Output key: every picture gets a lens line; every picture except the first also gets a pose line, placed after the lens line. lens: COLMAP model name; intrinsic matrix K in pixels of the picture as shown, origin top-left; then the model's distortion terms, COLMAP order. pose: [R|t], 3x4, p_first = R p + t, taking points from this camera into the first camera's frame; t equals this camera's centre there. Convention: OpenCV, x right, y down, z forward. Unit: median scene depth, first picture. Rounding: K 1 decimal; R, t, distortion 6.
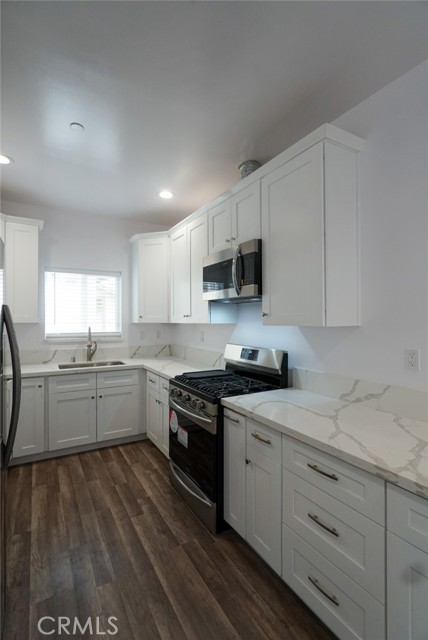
lens RADIAL K [[304.6, 0, 214.0], [0, 304.6, 320.0], [0, 0, 1]] dist [0.005712, 0.000459]
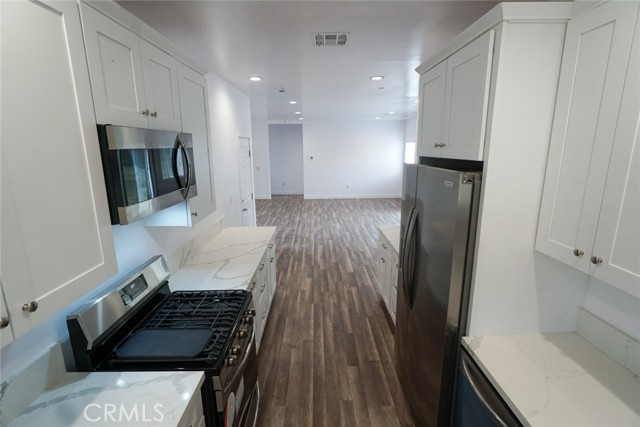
lens RADIAL K [[304.6, 0, 322.2], [0, 304.6, 212.2], [0, 0, 1]] dist [0.005712, 0.000459]
pose [[-0.871338, -0.098511, 0.480692, -0.436066], [0.008228, 0.976569, 0.215048, -0.151079], [-0.490614, 0.191334, -0.850111, 1.074856]]
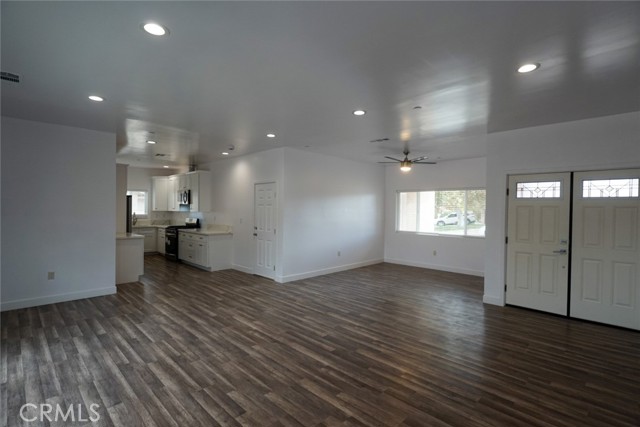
lens RADIAL K [[304.6, 0, 322.2], [0, 304.6, 212.2], [0, 0, 1]] dist [0.005712, 0.000459]
pose [[0.965206, 0.009994, 0.261301, 0.517548], [-0.012752, 0.999879, 0.008862, -0.023069], [-0.261180, -0.011885, 0.965217, -2.179374]]
